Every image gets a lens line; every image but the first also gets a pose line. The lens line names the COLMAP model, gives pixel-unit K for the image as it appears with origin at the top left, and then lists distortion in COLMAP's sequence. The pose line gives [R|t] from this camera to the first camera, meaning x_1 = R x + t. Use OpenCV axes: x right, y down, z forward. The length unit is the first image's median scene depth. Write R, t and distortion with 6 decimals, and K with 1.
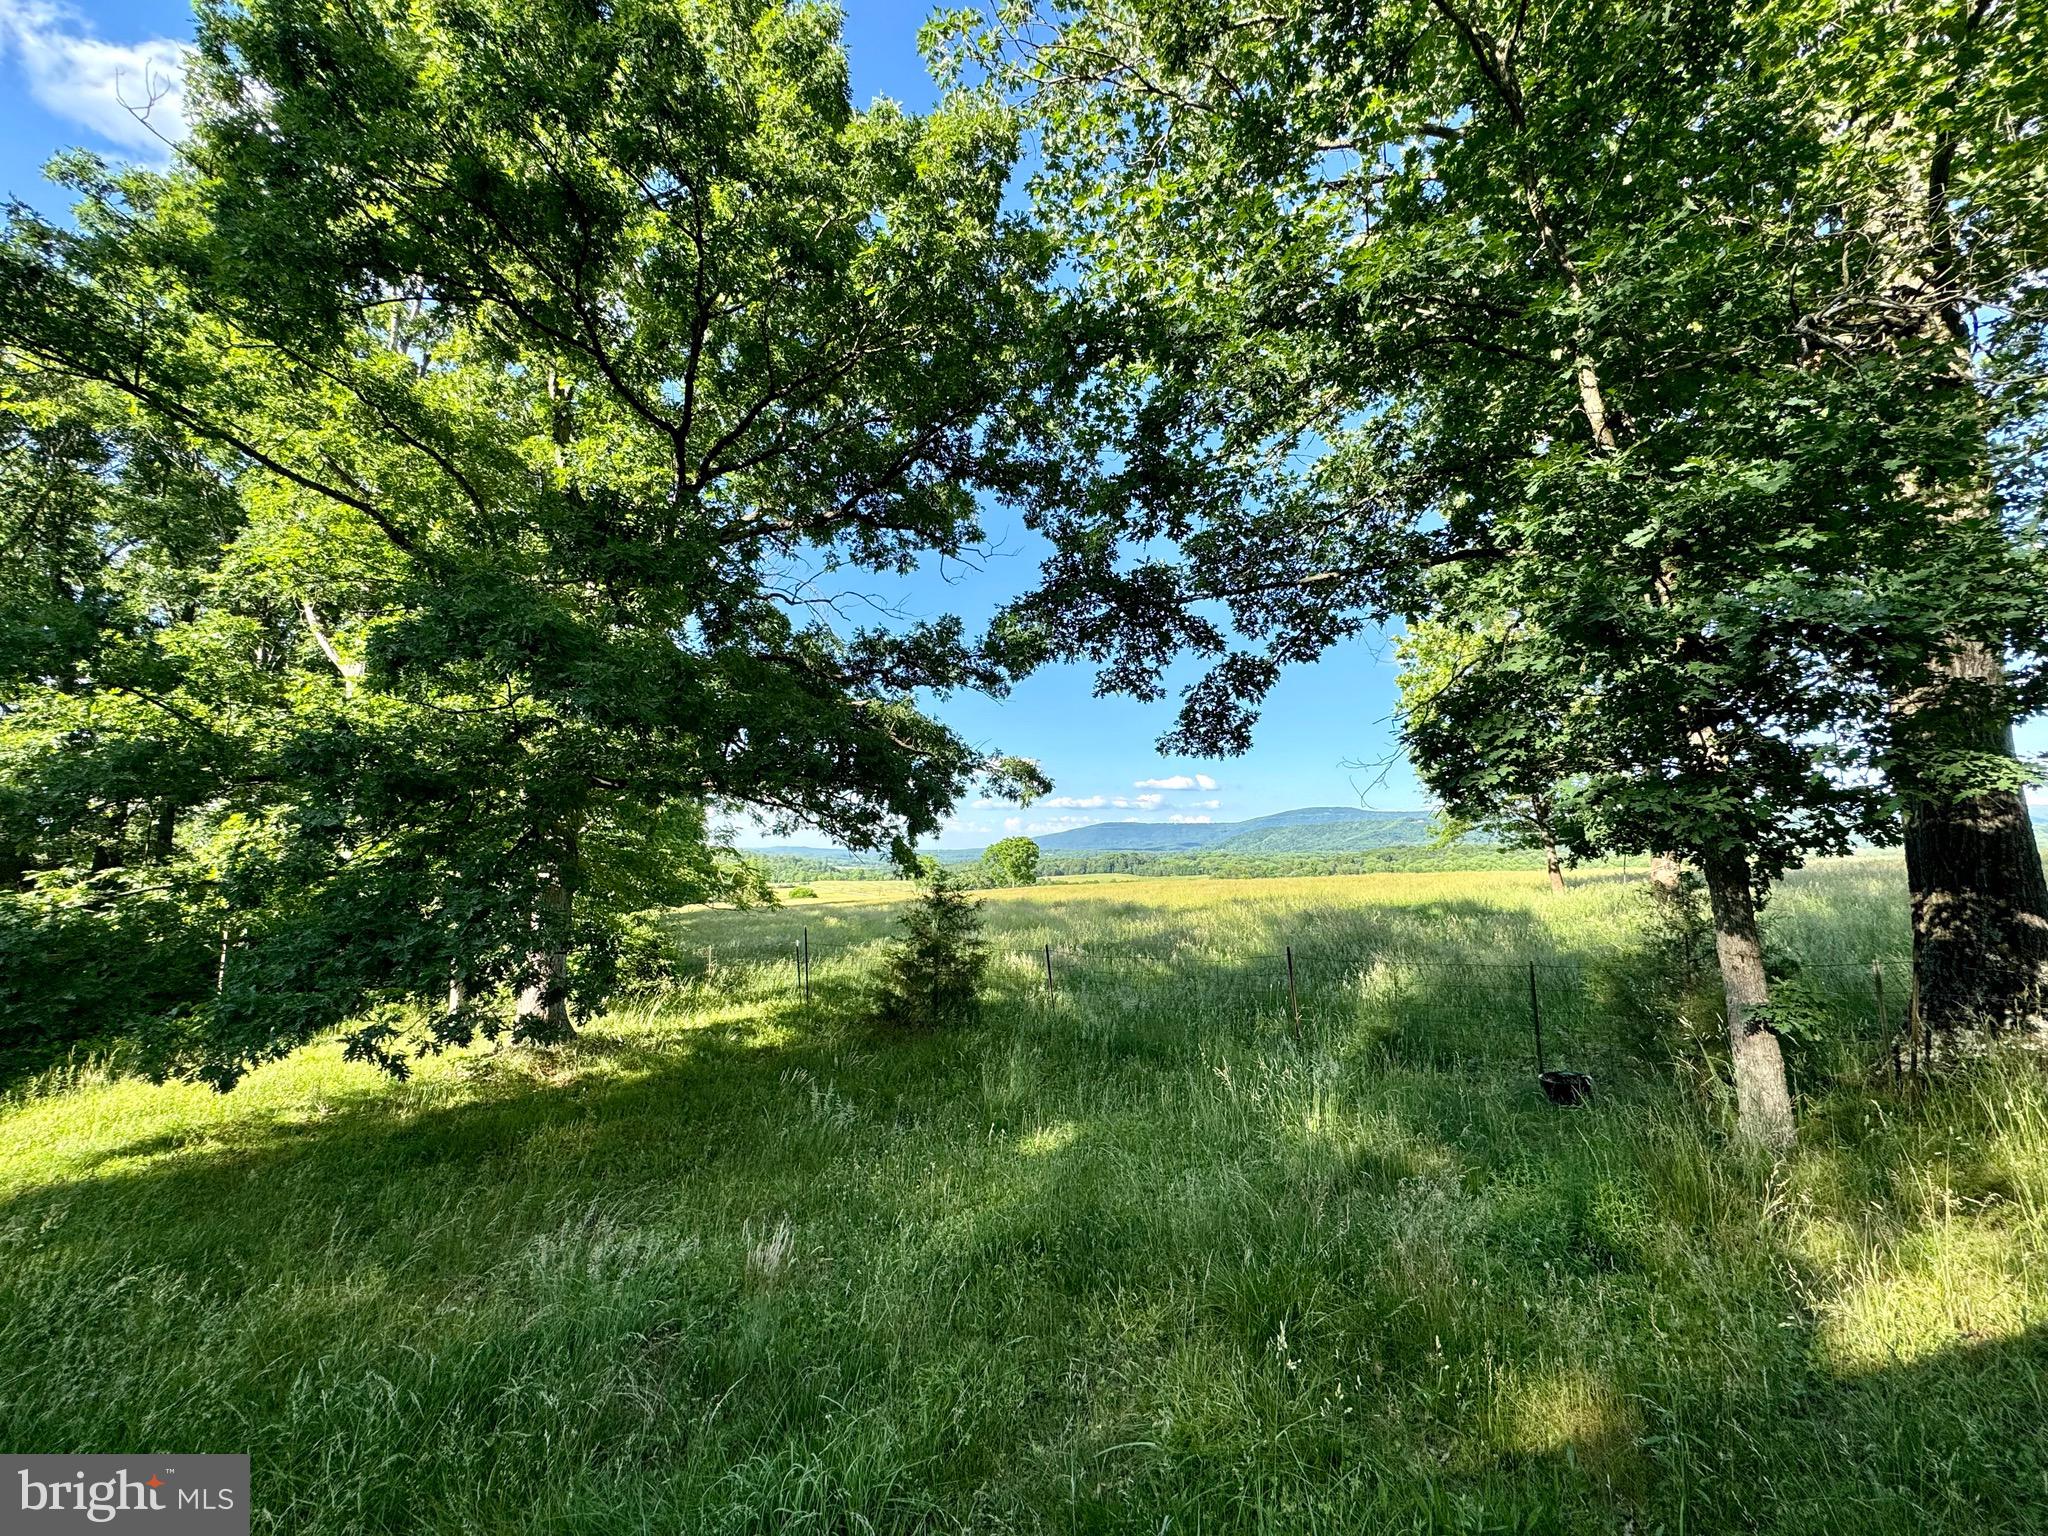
lens RADIAL K [[815.5, 0, 1022.4], [0, 815.5, 761.5], [0, 0, 1]] dist [-0.004827, -0.000099]
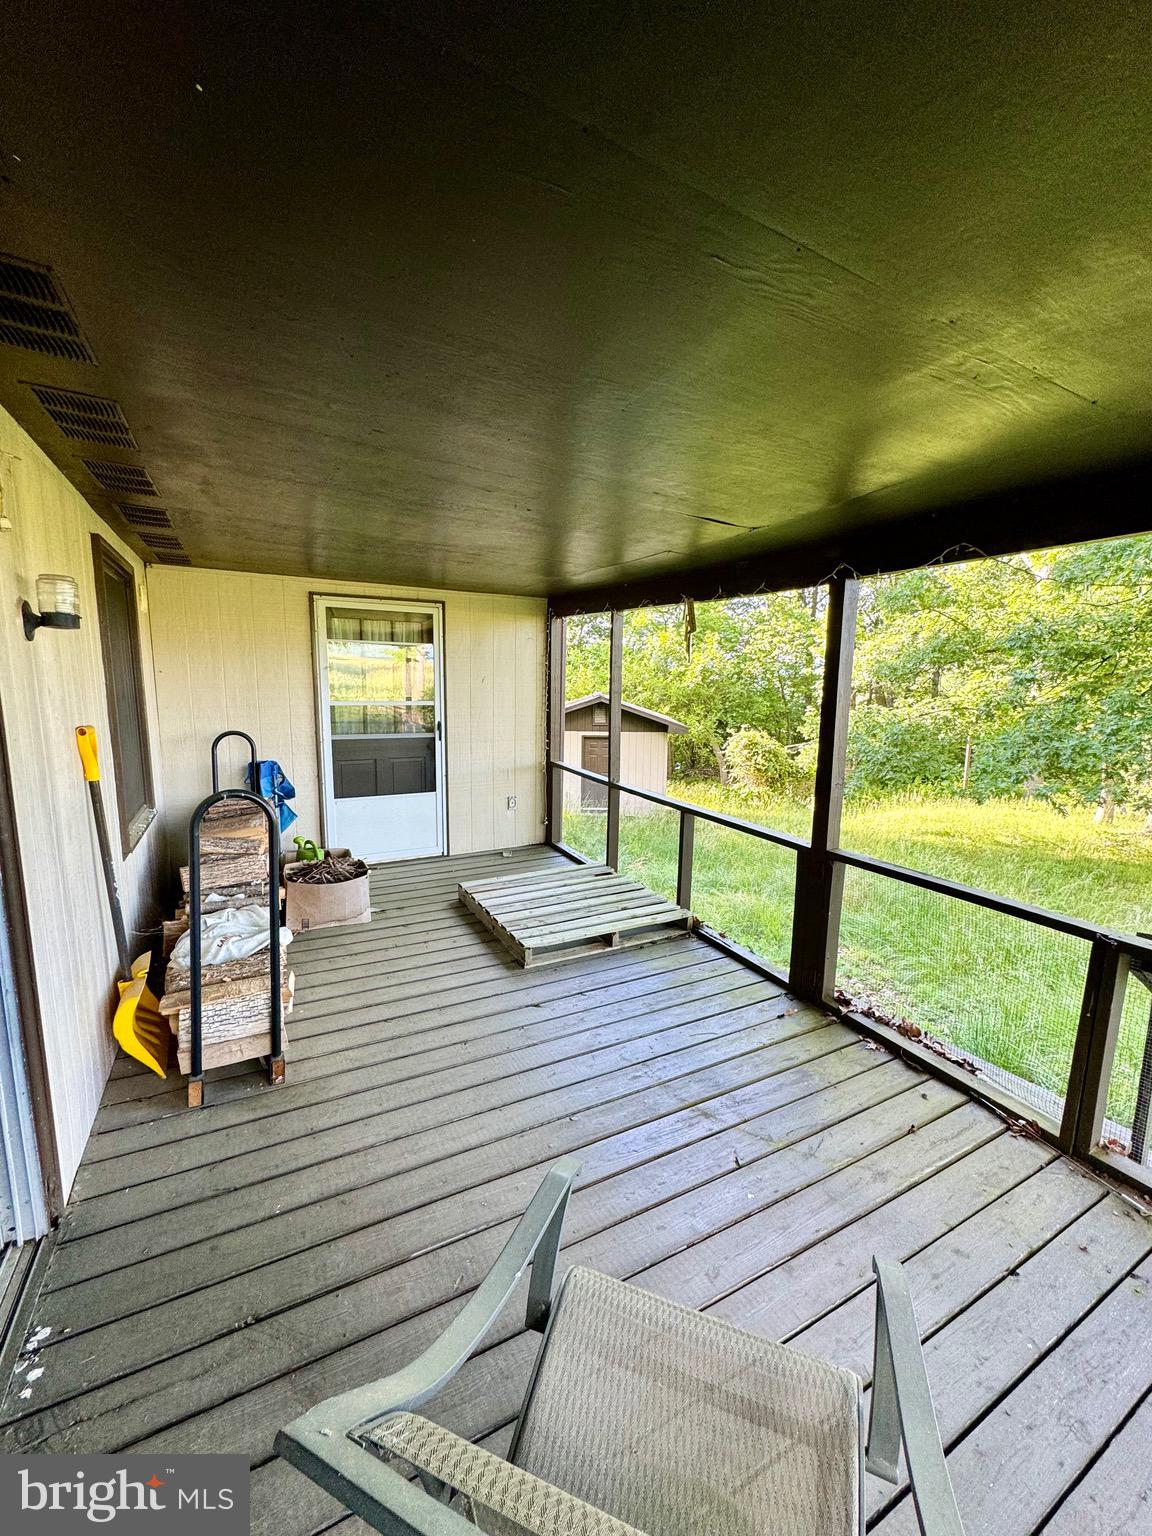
lens RADIAL K [[611.6, 0, 583.3], [0, 611.6, 767.1], [0, 0, 1]] dist [-0.004827, -0.000099]
pose [[0.245663, 0.129426, -0.960676, 0.141805], [0.090928, 0.983600, 0.155766, -0.016253], [0.965081, -0.125618, 0.229866, -0.177752]]
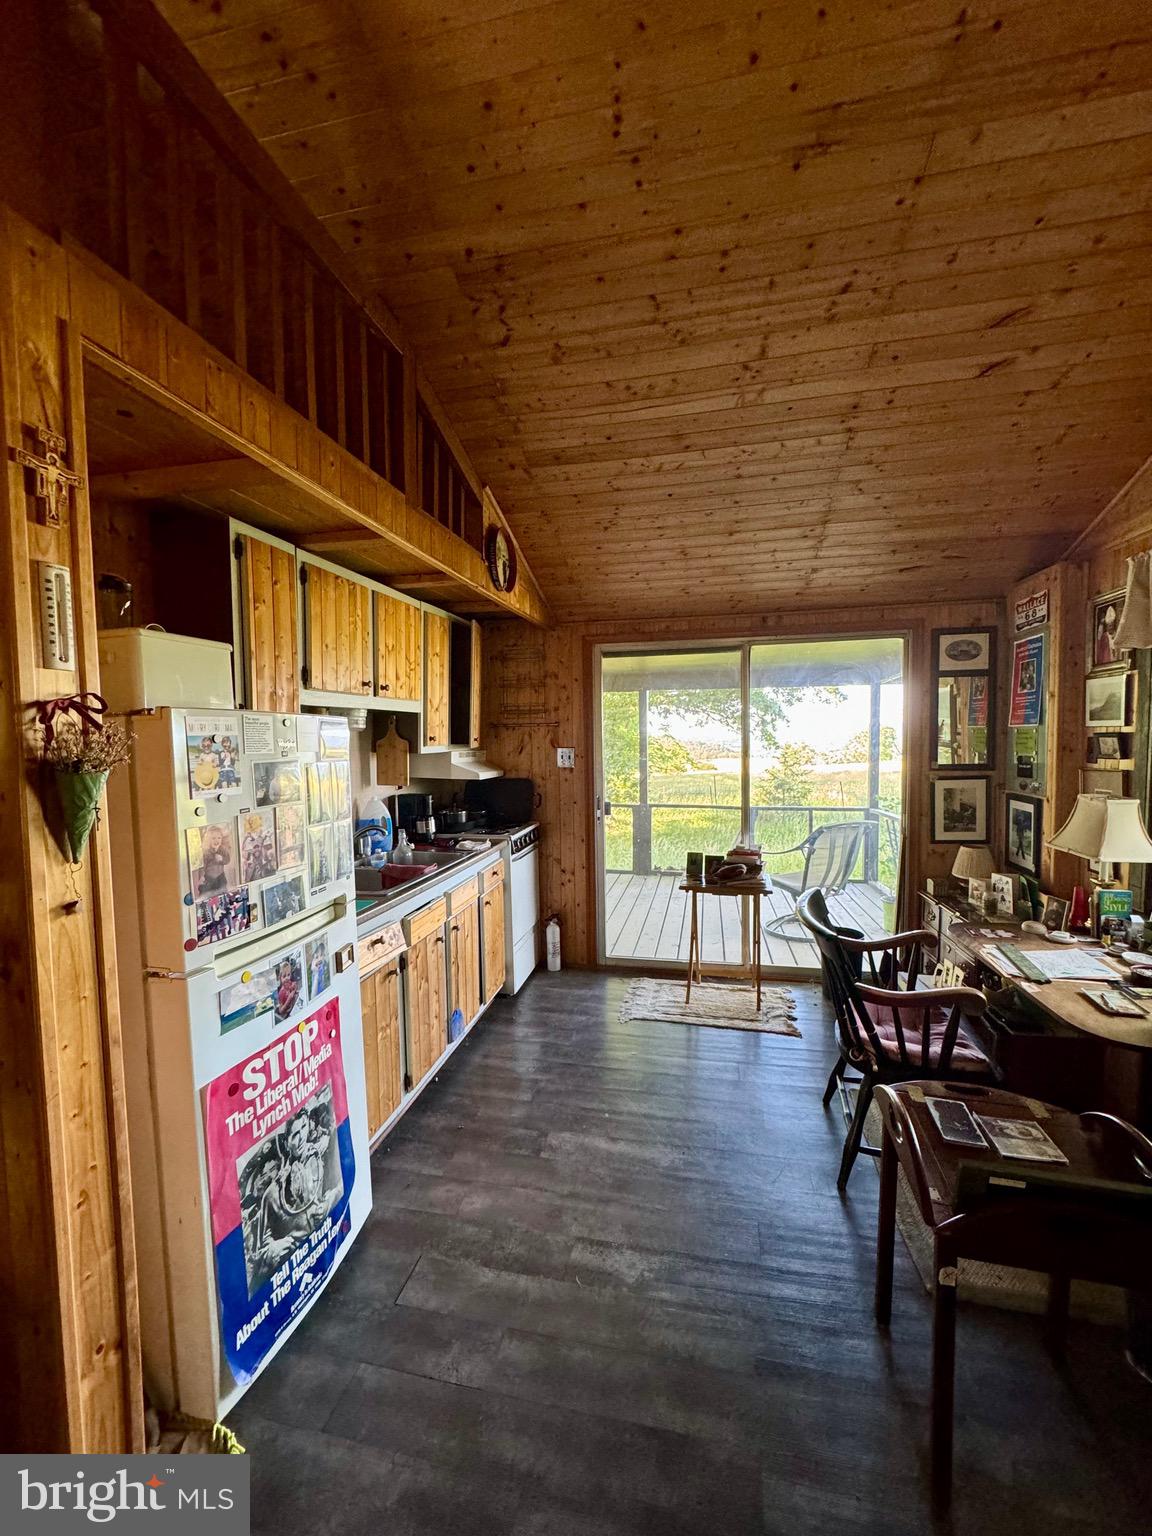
lens RADIAL K [[611.6, 0, 581.0], [0, 611.6, 768.2], [0, 0, 1]] dist [-0.004827, -0.000099]
pose [[0.894411, 0.005567, -0.447211, 0.132764], [0.066280, 0.987232, 0.144848, -0.057408], [0.442307, -0.159195, 0.882622, -0.564541]]
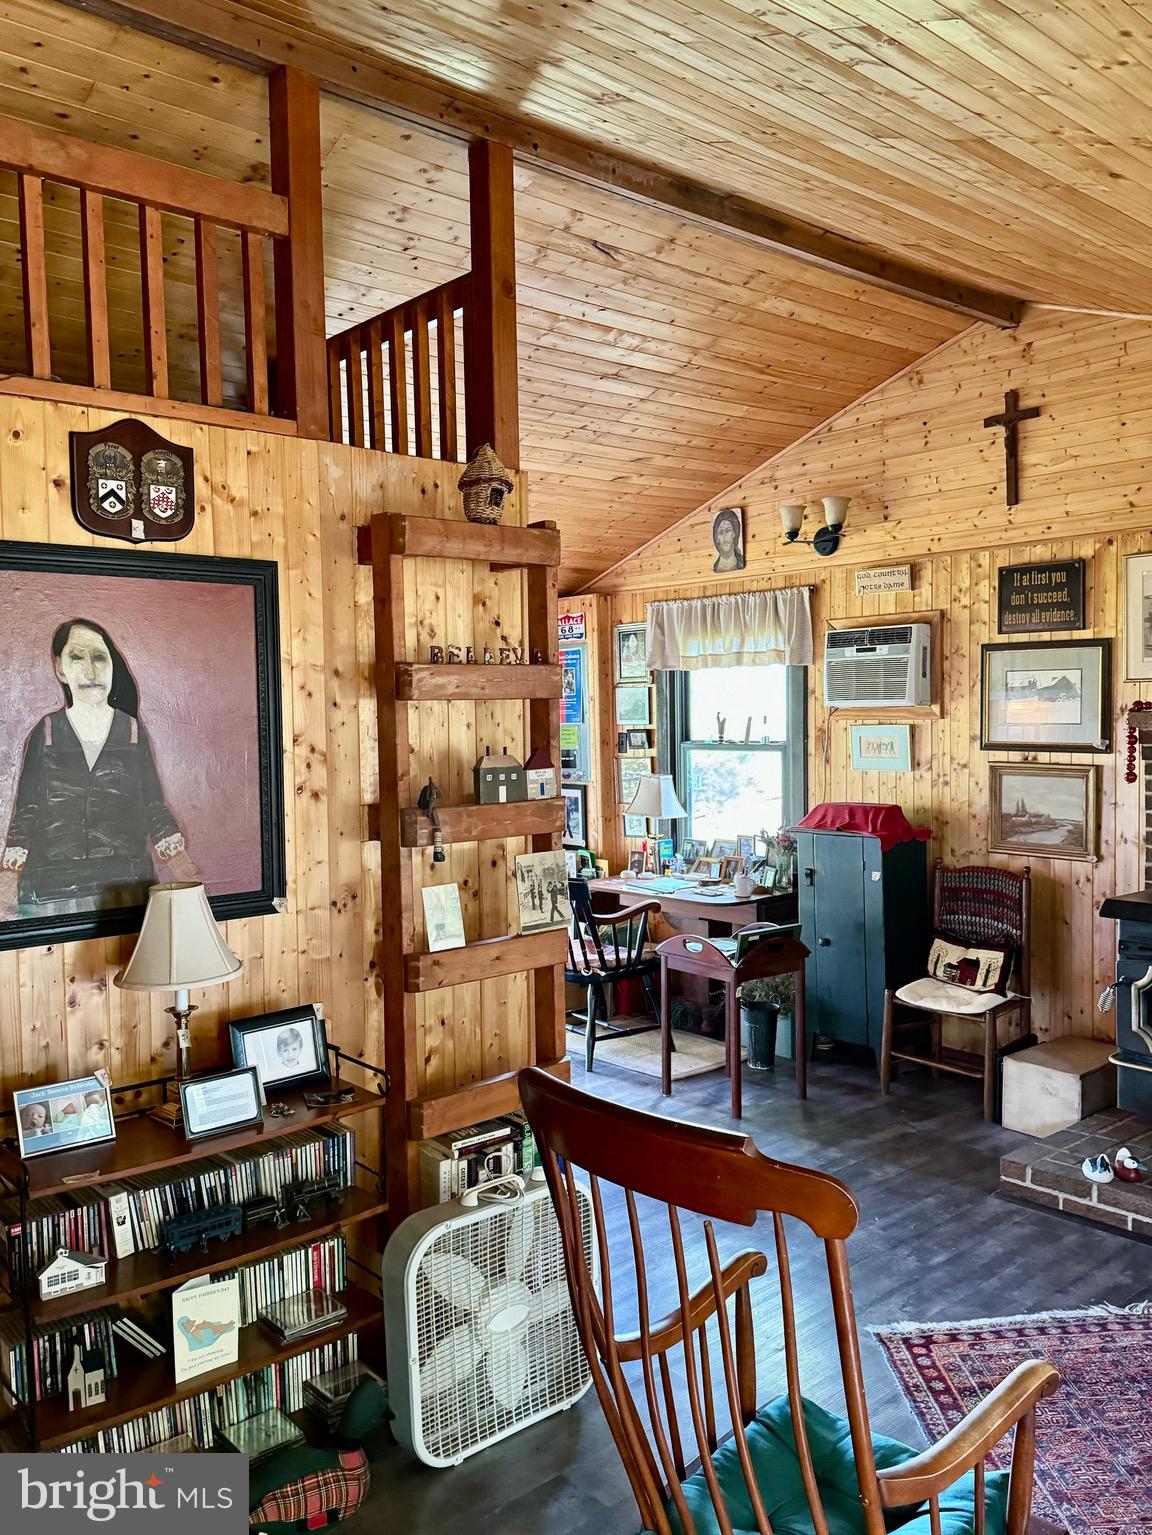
lens RADIAL K [[1244.9, 0, 573.6], [0, 1244.9, 773.7], [0, 0, 1]] dist [0.079491, -0.107770]
pose [[0.888898, -0.050521, 0.455311, -0.083137], [-0.019521, 0.988820, 0.147829, -0.090471], [-0.457690, -0.140293, 0.877974, -0.786555]]
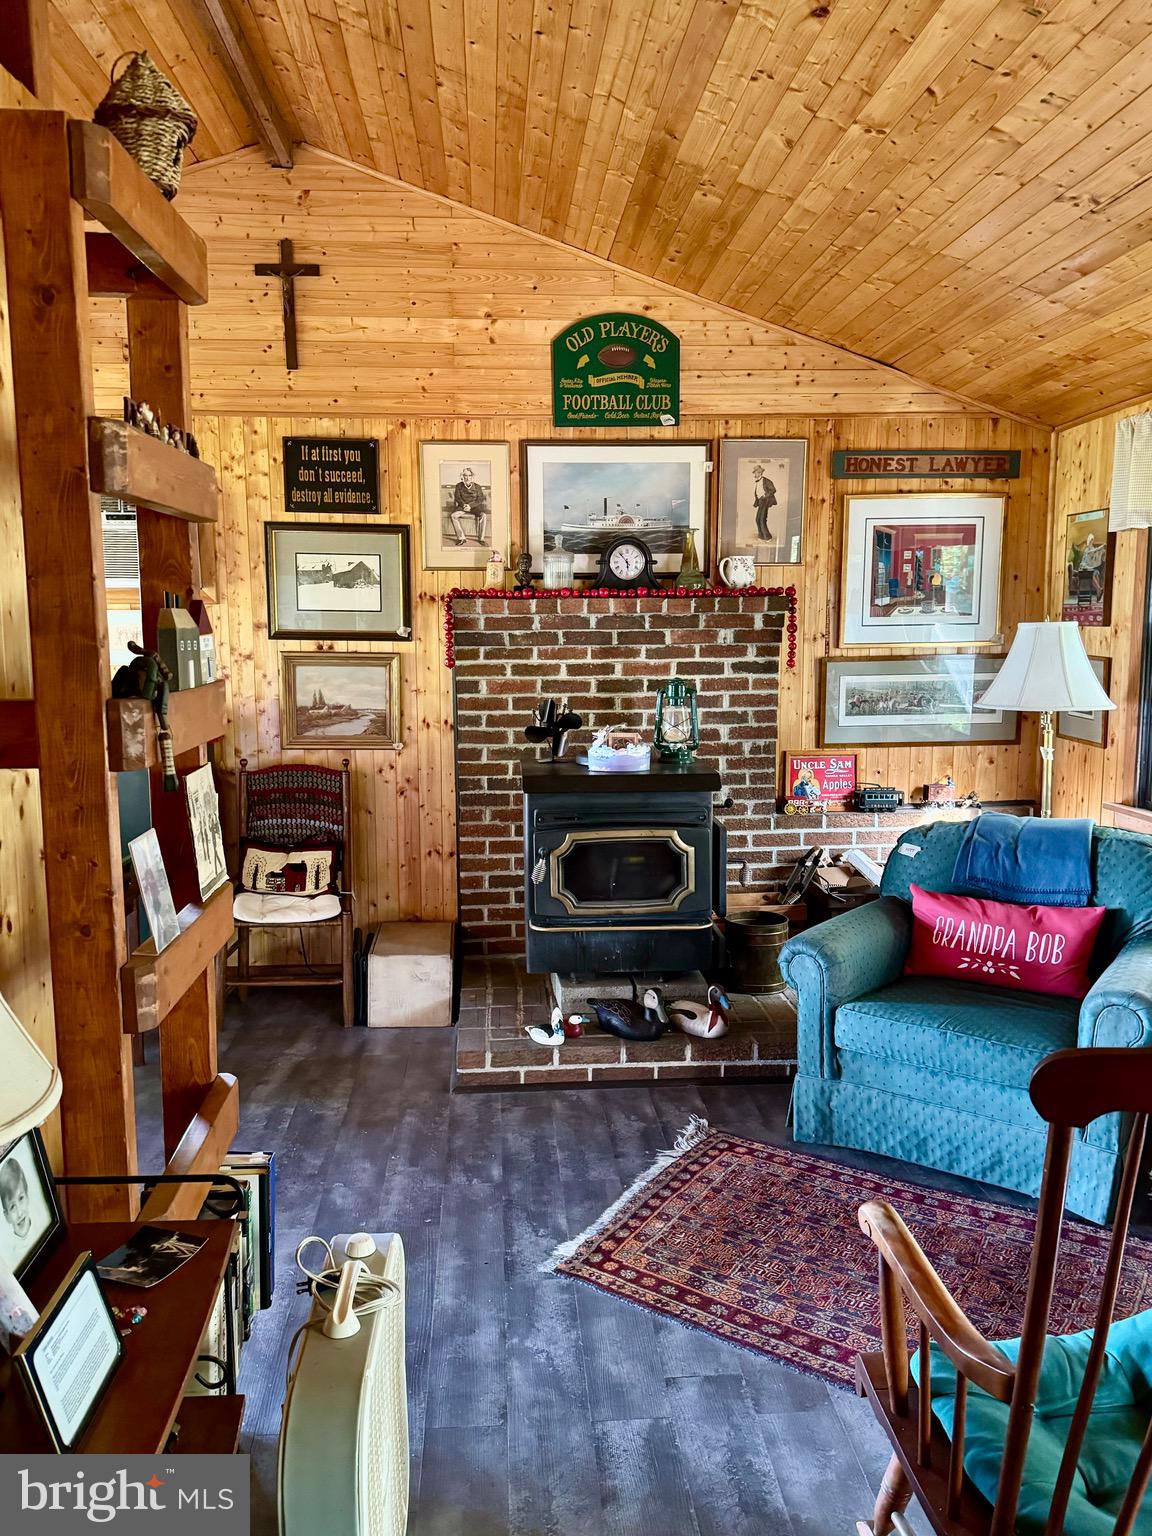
lens RADIAL K [[1174.1, 0, 575.9], [0, 1174.1, 773.5], [0, 0, 1]] dist [0.092388, -0.023518]
pose [[0.171357, -0.142232, 0.974888, -0.116934], [-0.095302, 0.982491, 0.160092, -0.064331], [-0.980589, -0.120342, 0.154802, -0.625662]]
